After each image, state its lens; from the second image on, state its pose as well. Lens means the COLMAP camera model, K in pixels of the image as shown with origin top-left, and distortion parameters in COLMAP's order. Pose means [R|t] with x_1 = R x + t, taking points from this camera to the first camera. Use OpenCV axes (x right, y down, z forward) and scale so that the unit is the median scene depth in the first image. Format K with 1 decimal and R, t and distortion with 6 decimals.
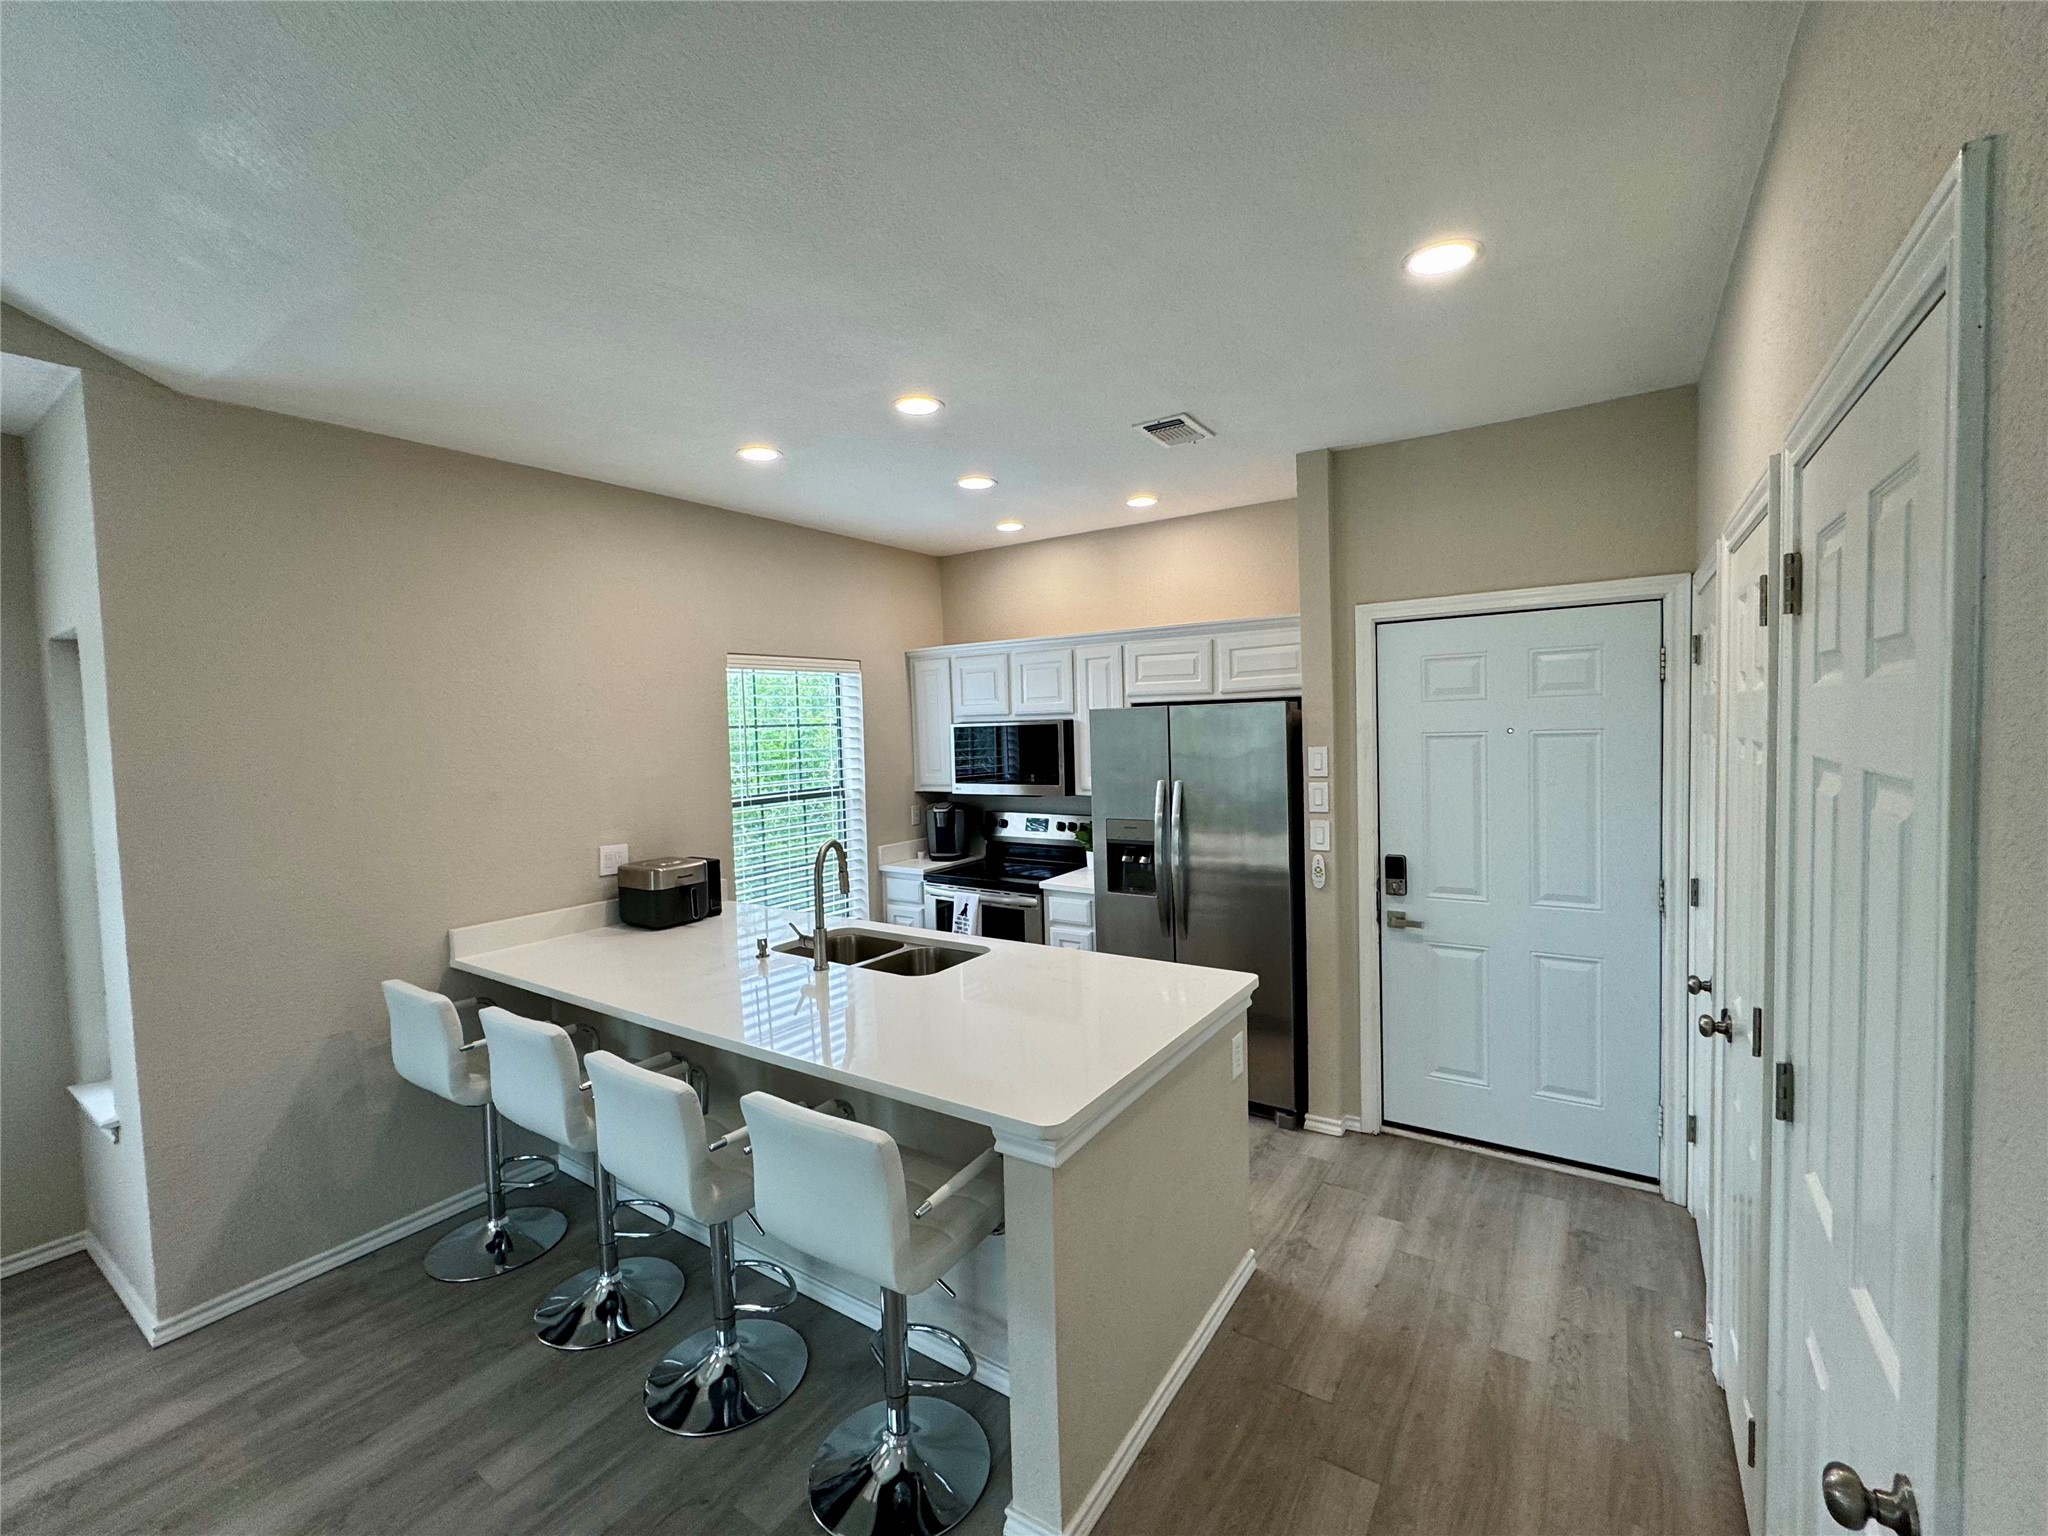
lens RADIAL K [[867.6, 0, 1024.0], [0, 867.6, 768.0], [0, 0, 1]] dist [-0.001016, -0.000321]
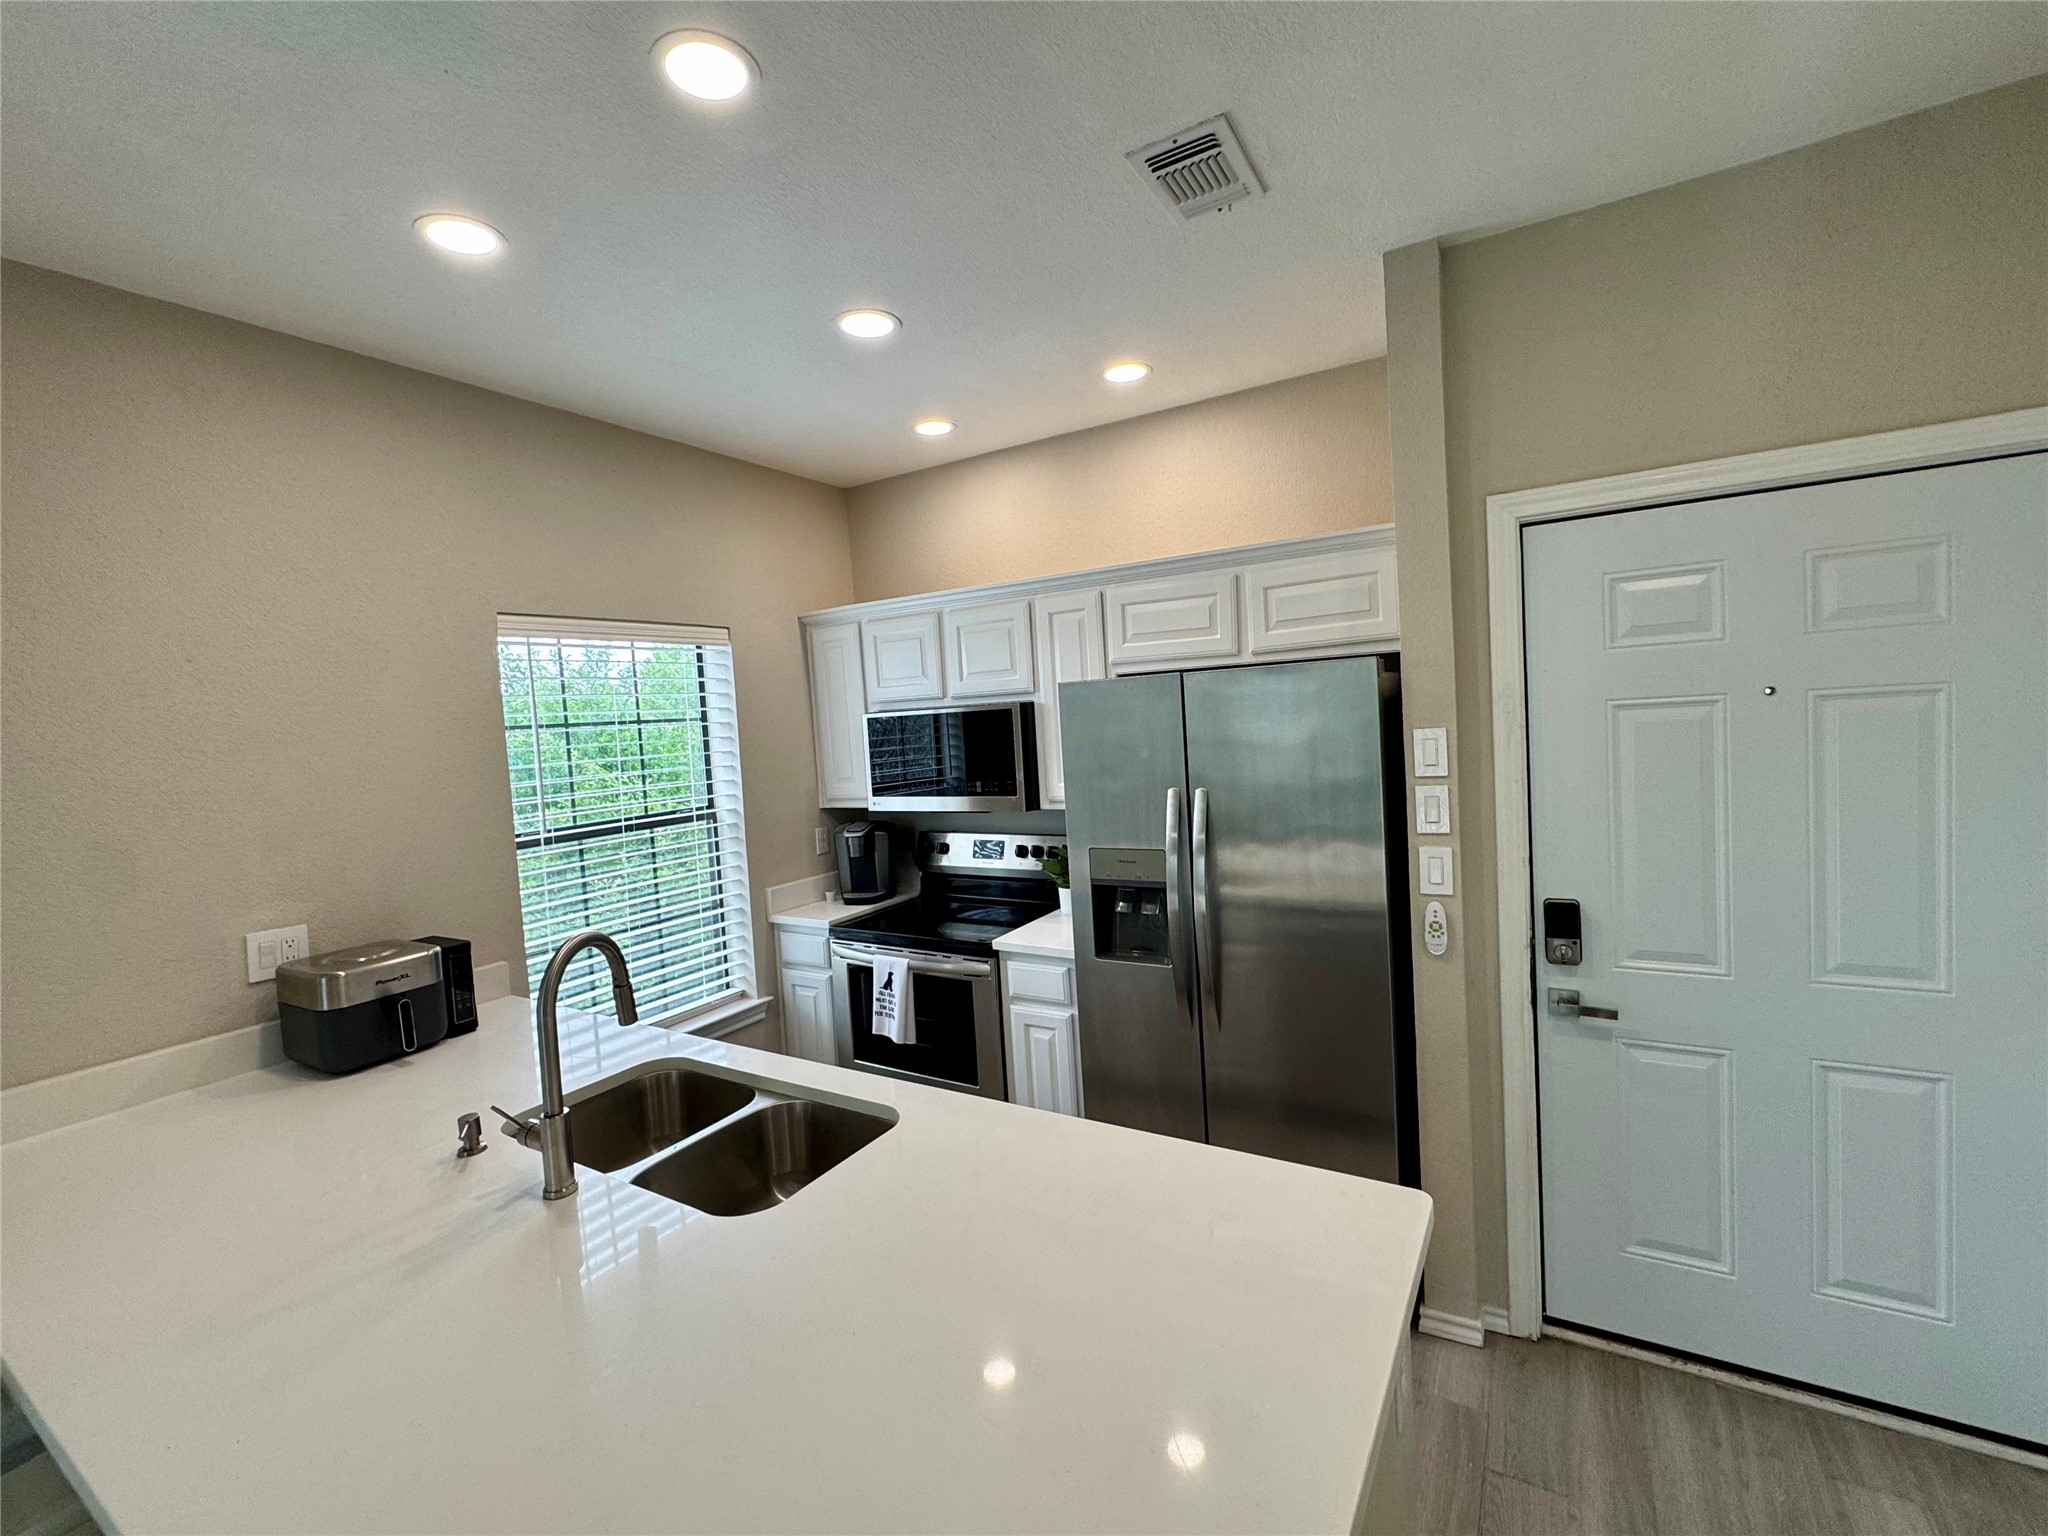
lens RADIAL K [[867.6, 0, 1024.0], [0, 867.6, 768.0], [0, 0, 1]] dist [-0.001016, -0.000321]
pose [[0.998382, -0.033124, 0.046218, 0.014969], [0.032783, 0.999430, 0.008111, -0.008349], [-0.046460, -0.006583, 0.998898, 0.309299]]
